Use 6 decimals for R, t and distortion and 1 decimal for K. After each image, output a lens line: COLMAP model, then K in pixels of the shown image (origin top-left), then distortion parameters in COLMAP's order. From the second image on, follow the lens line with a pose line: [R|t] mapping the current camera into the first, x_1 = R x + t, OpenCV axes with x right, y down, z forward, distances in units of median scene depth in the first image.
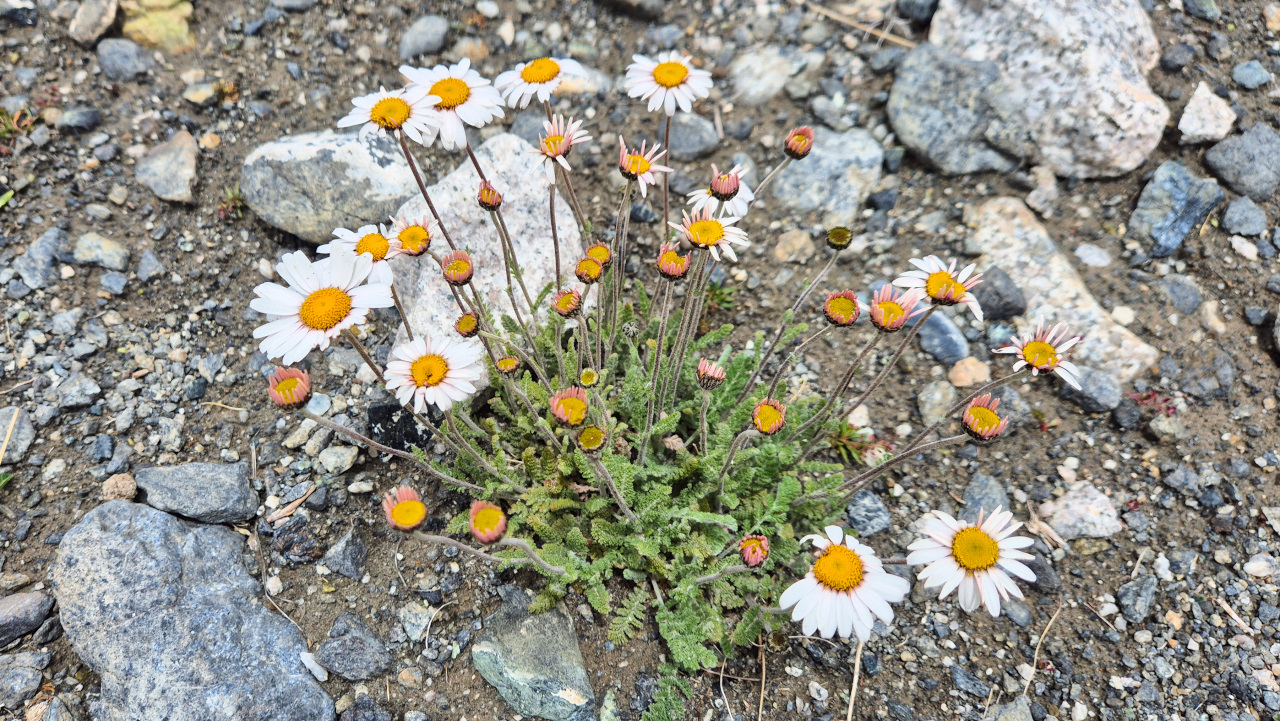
lens RADIAL K [[915.9, 0, 641.7], [0, 915.9, 332.7], [0, 0, 1]] dist [-0.000128, -0.012734]
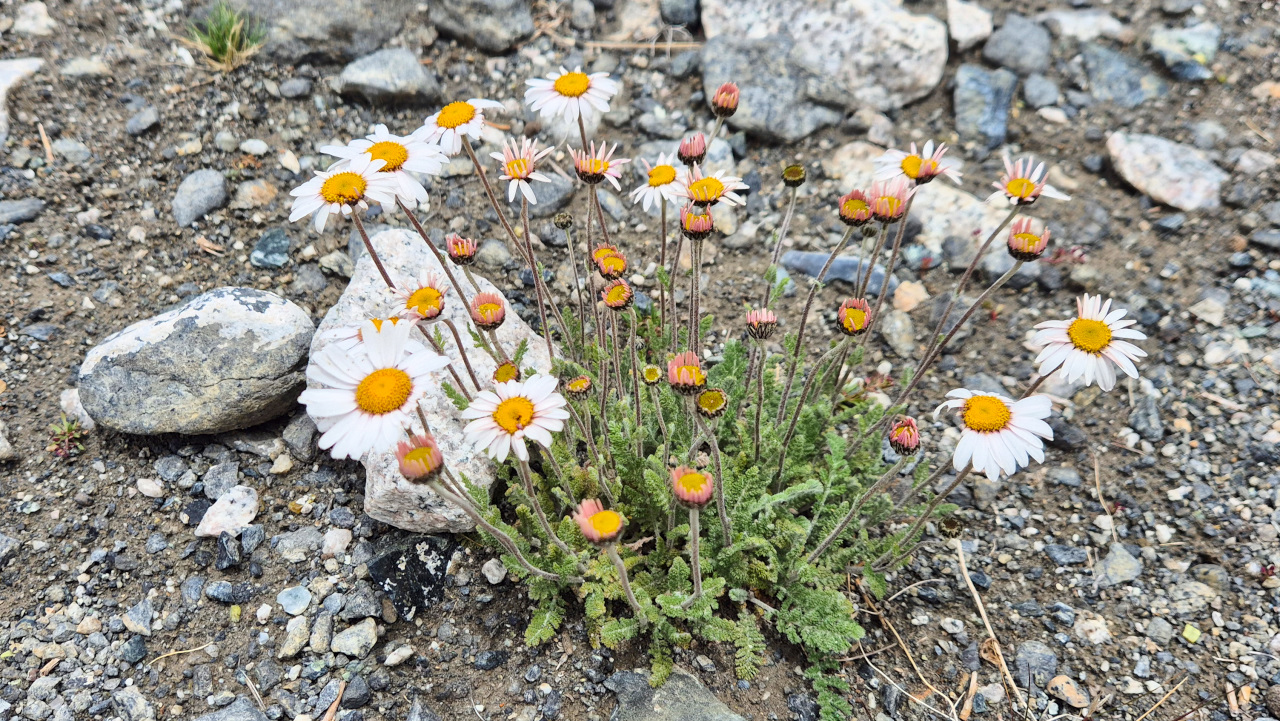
lens RADIAL K [[1083.5, 0, 640.0], [0, 1083.5, 360.5], [0, 0, 1]] dist [0.008809, -0.010154]
pose [[0.878942, -0.363813, 0.308385, -0.304585], [0.408484, 0.908013, -0.093021, 0.100621], [-0.246176, 0.207730, 0.946703, -0.041879]]
